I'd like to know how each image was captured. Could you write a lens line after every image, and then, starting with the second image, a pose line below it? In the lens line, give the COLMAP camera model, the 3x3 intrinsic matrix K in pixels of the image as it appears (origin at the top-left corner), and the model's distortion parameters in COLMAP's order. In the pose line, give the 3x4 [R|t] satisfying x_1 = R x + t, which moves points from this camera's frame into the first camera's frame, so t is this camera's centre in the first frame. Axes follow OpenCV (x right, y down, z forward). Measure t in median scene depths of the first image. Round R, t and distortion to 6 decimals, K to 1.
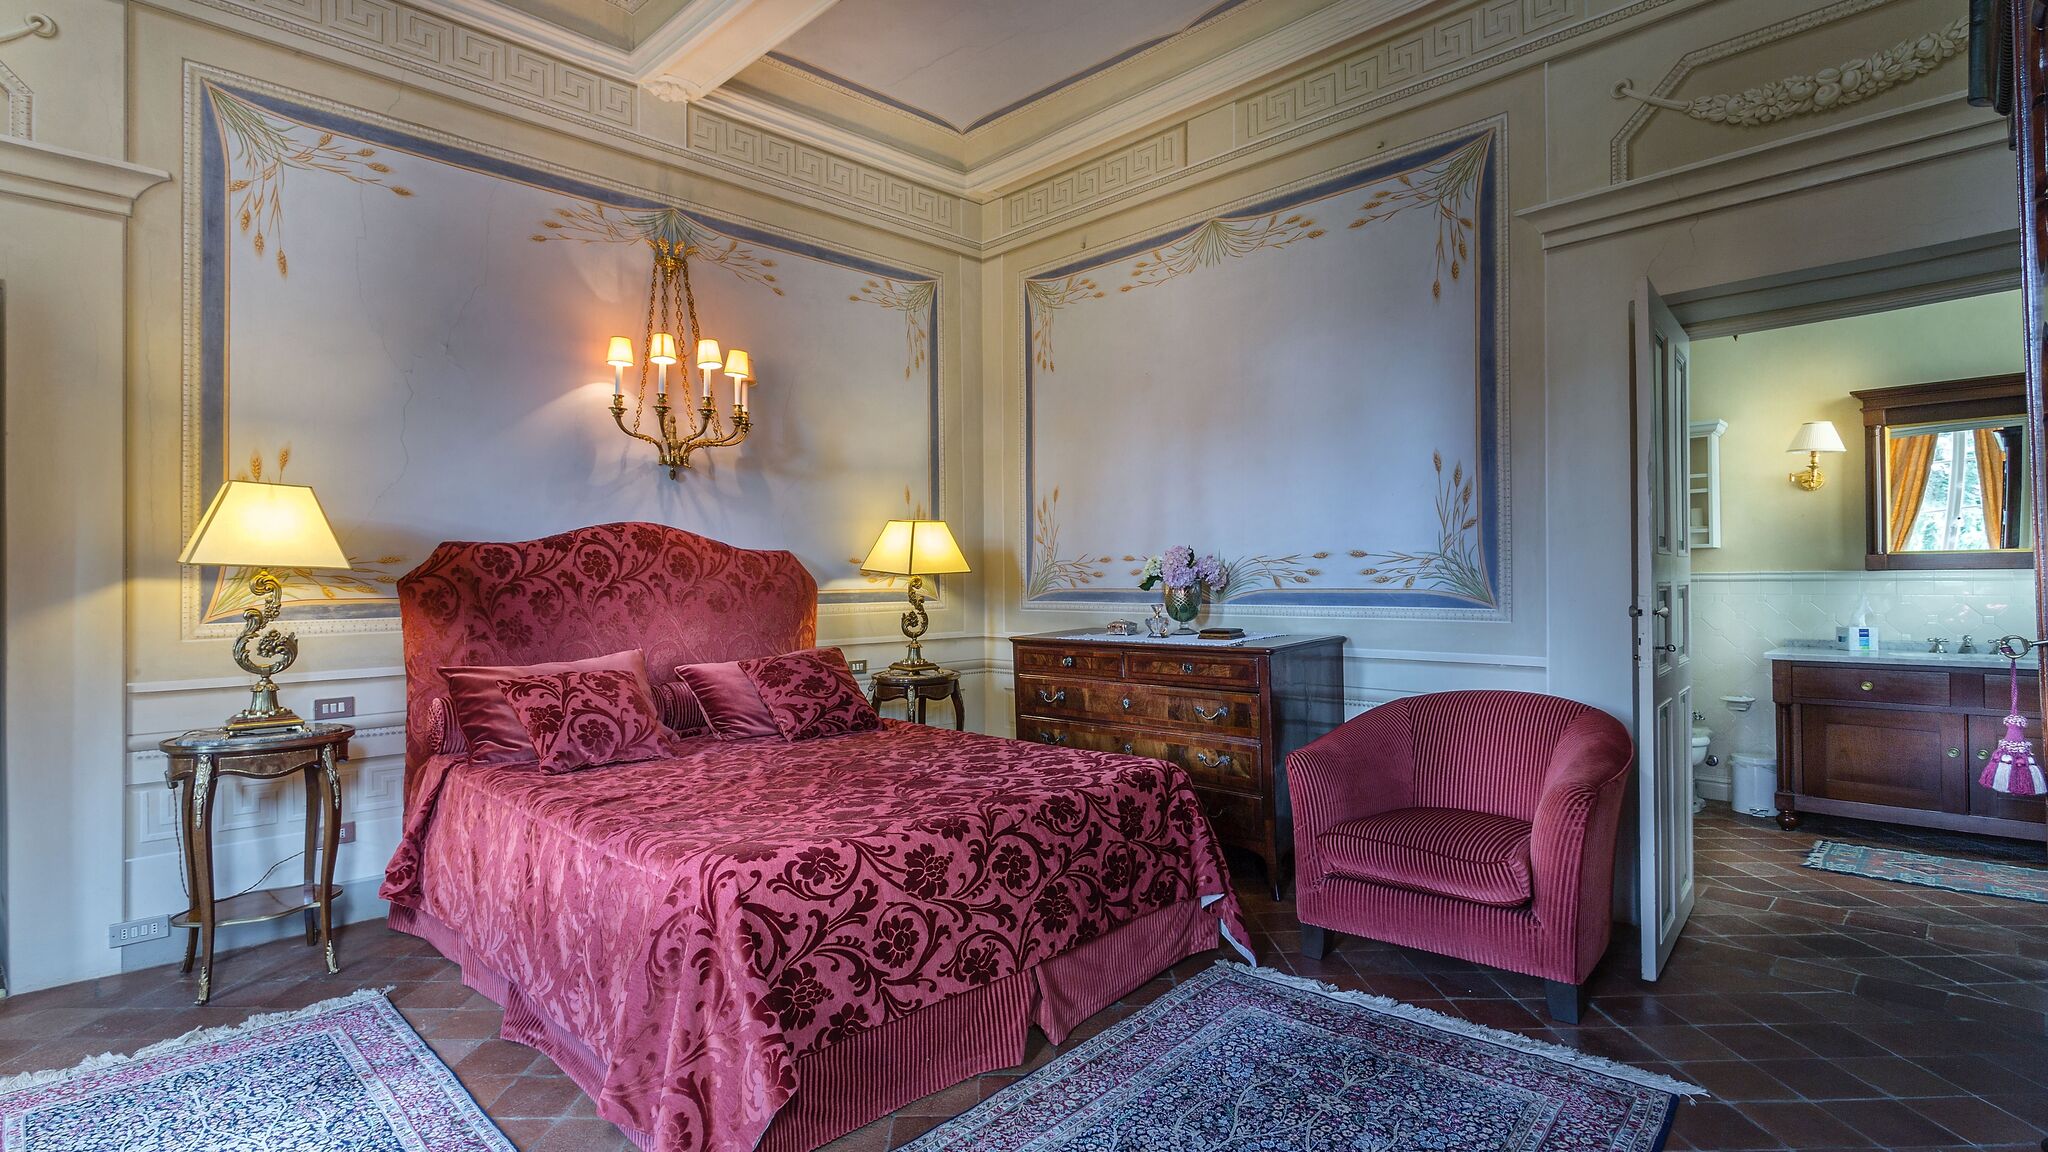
lens RADIAL K [[981.1, 0, 1025.1], [0, 981.1, 582.9], [0, 0, 1]] dist [0.005015, 0.002032]
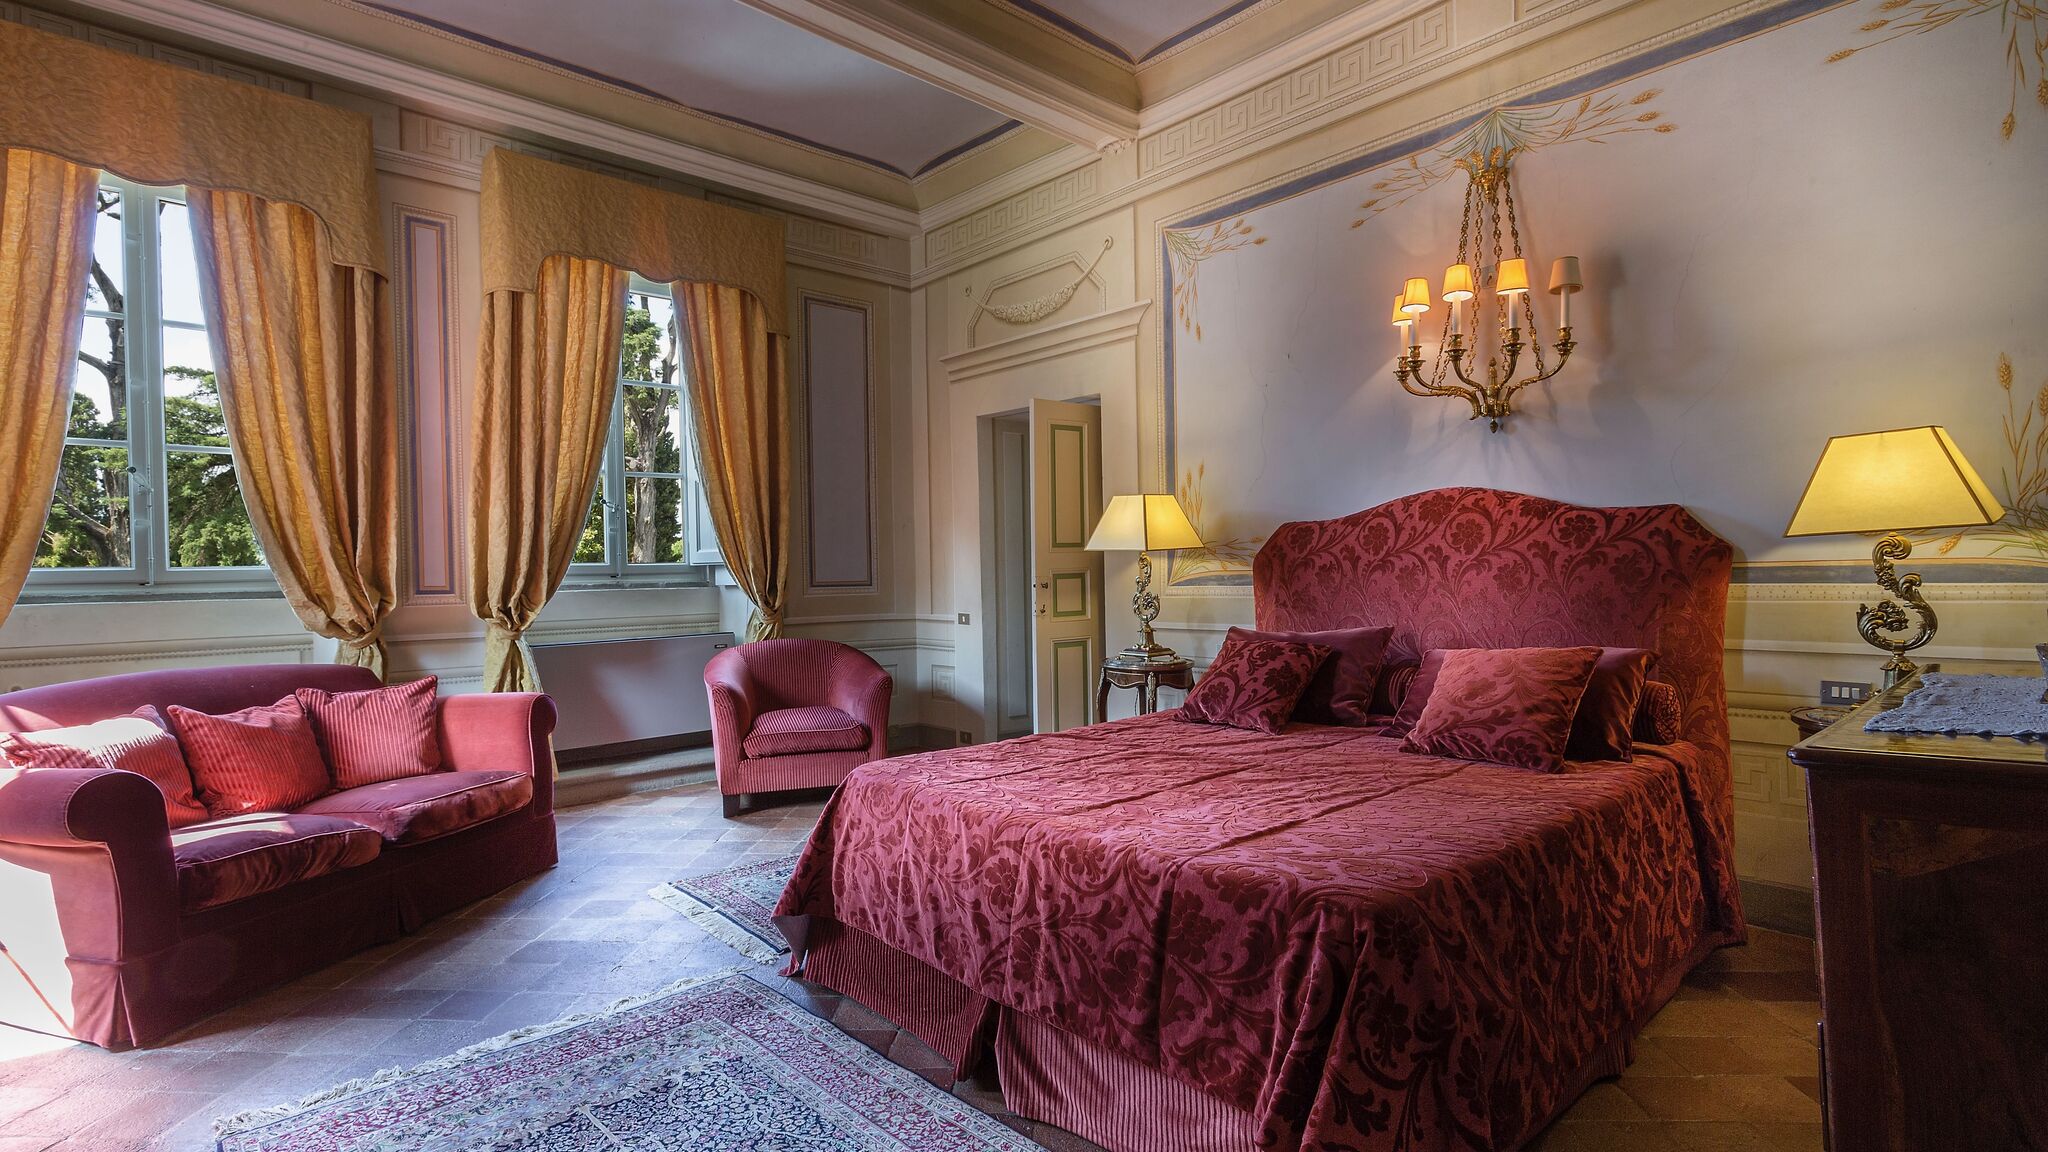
lens RADIAL K [[981.1, 0, 1024.0], [0, 981.1, 579.7], [0, 0, 1]] dist [0.005015, 0.002032]
pose [[-0.064880, 0.018865, -0.997715, 0.565453], [0.015464, 0.999720, 0.017897, 0.000242], [0.997773, -0.014267, -0.065154, 0.708775]]
